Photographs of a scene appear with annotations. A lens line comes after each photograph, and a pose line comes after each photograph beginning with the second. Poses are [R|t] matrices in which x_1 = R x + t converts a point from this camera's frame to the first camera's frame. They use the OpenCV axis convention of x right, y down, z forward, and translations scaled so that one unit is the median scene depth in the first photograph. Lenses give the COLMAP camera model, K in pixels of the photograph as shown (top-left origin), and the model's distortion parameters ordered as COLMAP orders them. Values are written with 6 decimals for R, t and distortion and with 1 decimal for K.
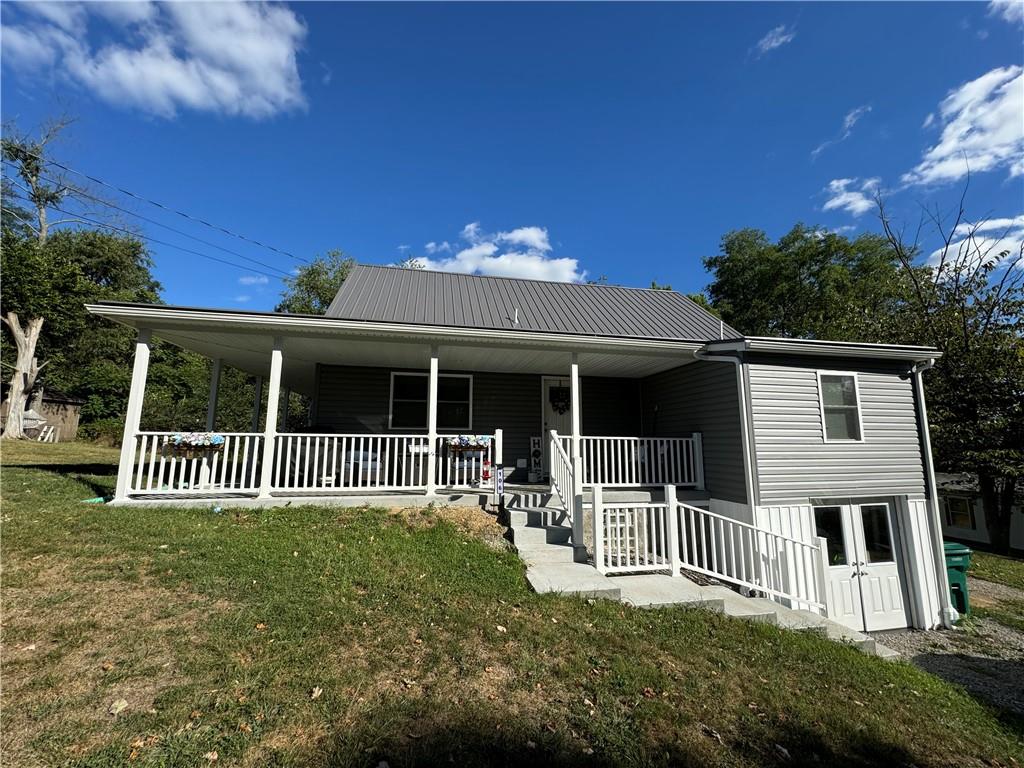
lens RADIAL K [[406.9, 0, 512.6], [0, 406.9, 384.6], [0, 0, 1]] dist [-0.001223, 0.000197]
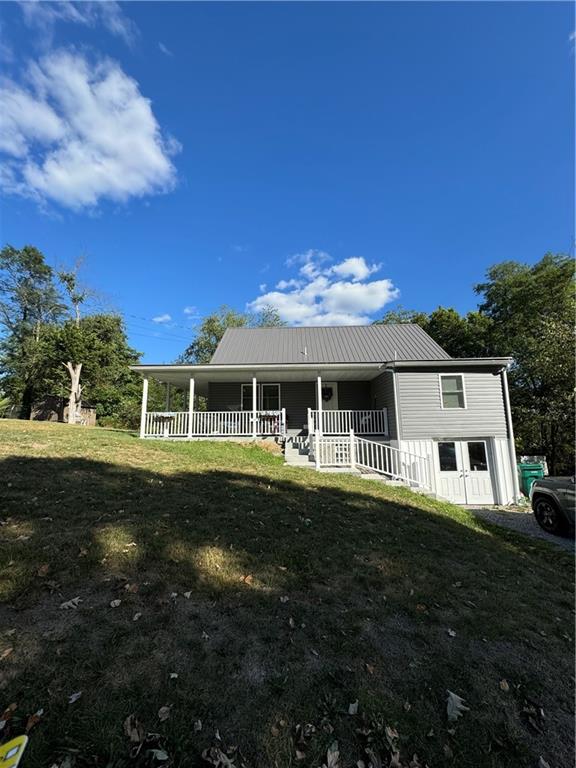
lens RADIAL K [[305.2, 0, 287.4], [0, 305.2, 384.2], [0, 0, 1]] dist [-0.001223, 0.000197]
pose [[0.973657, -0.049980, -0.222473, 0.361553], [0.048257, 0.998748, -0.013177, 0.001181], [0.222853, 0.002094, 0.974850, -0.619420]]
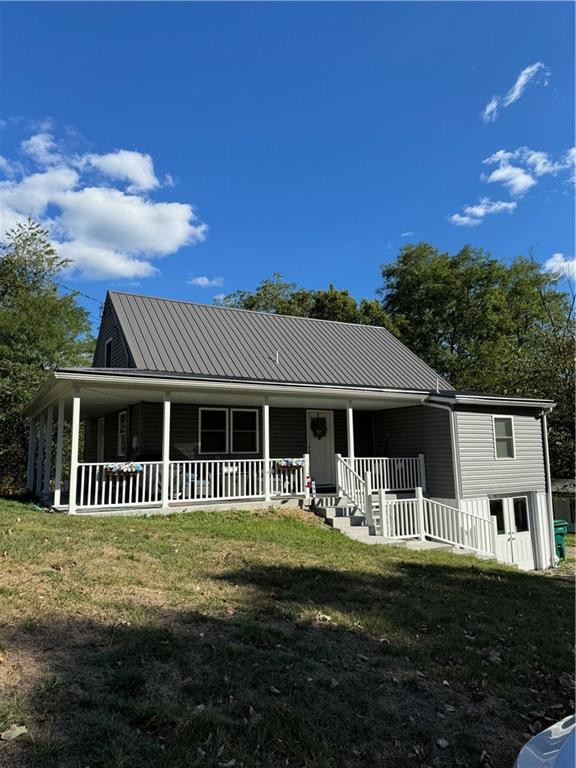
lens RADIAL K [[531.3, 0, 286.1], [0, 531.3, 386.8], [0, 0, 1]] dist [0.143244, -0.247882]
pose [[0.950804, 0.020367, 0.309122, -0.691980], [-0.024343, 0.999663, 0.009009, -0.145238], [-0.308835, -0.016091, 0.950980, -0.779687]]
